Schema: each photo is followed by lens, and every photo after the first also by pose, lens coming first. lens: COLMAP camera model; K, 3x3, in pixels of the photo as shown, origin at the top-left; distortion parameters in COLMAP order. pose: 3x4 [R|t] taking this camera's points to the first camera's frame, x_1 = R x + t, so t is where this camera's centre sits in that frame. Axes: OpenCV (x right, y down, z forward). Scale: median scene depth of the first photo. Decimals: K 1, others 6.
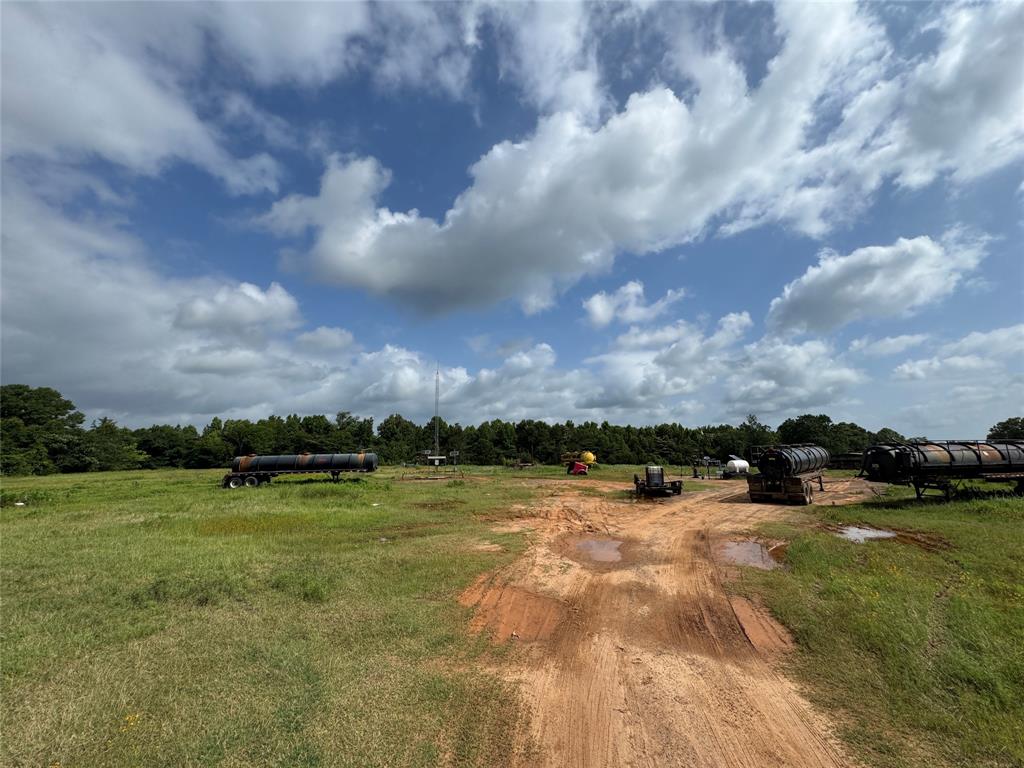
lens RADIAL K [[410.3, 0, 511.9], [0, 410.3, 387.2], [0, 0, 1]] dist [-0.005675, 0.001546]
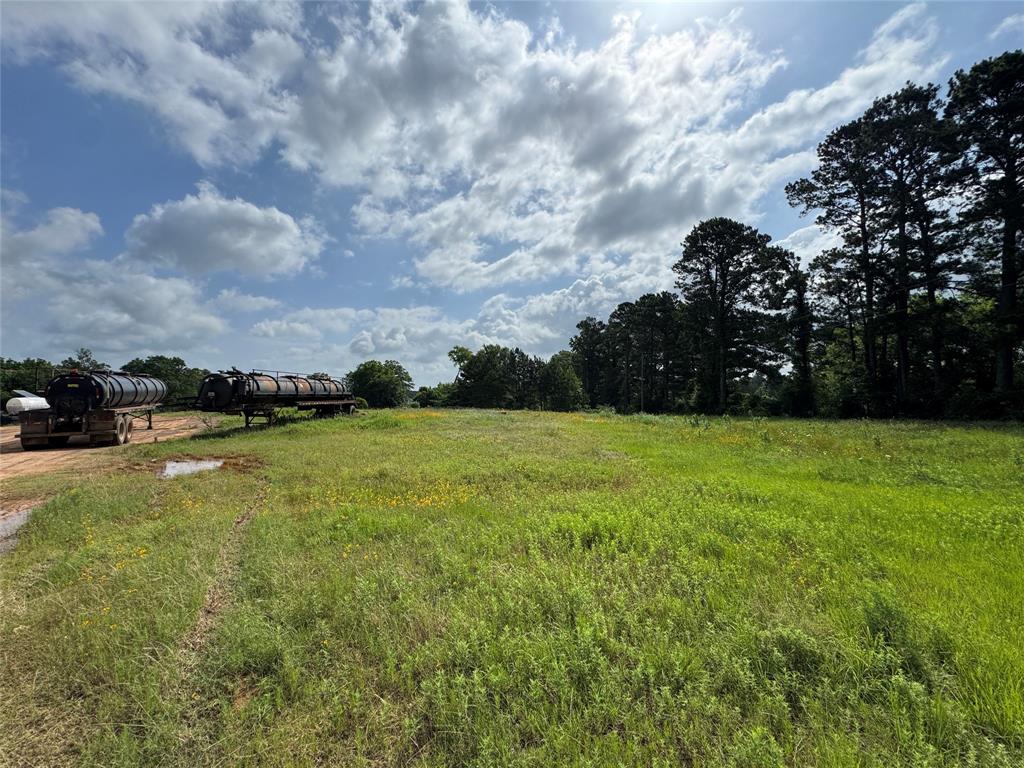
lens RADIAL K [[410.3, 0, 510.6], [0, 410.3, 374.2], [0, 0, 1]] dist [-0.005675, 0.001546]
pose [[0.237013, 0.057730, 0.969790, 0.085546], [-0.149736, 0.988476, -0.022247, 0.037510], [-0.959898, -0.139940, 0.242926, 0.076790]]
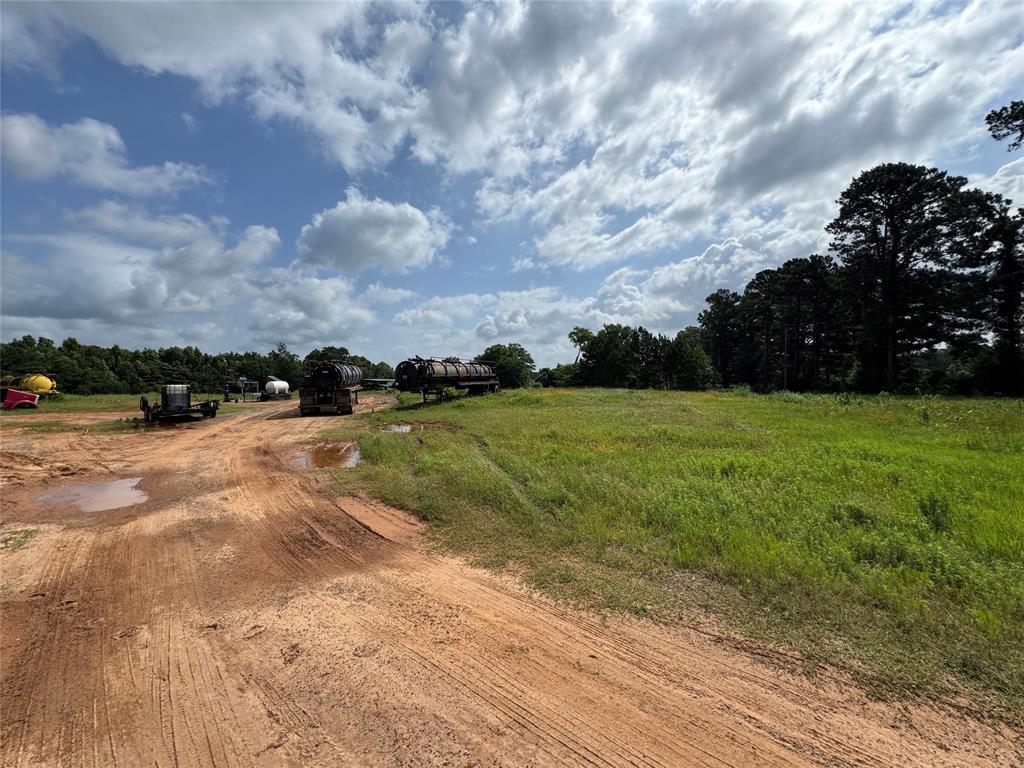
lens RADIAL K [[410.3, 0, 513.5], [0, 410.3, 378.2], [0, 0, 1]] dist [-0.005675, 0.001546]
pose [[0.497059, -0.003114, 0.867711, -0.000620], [-0.124463, 0.989397, 0.074848, 0.036345], [-0.858744, -0.145202, 0.491401, 0.071460]]
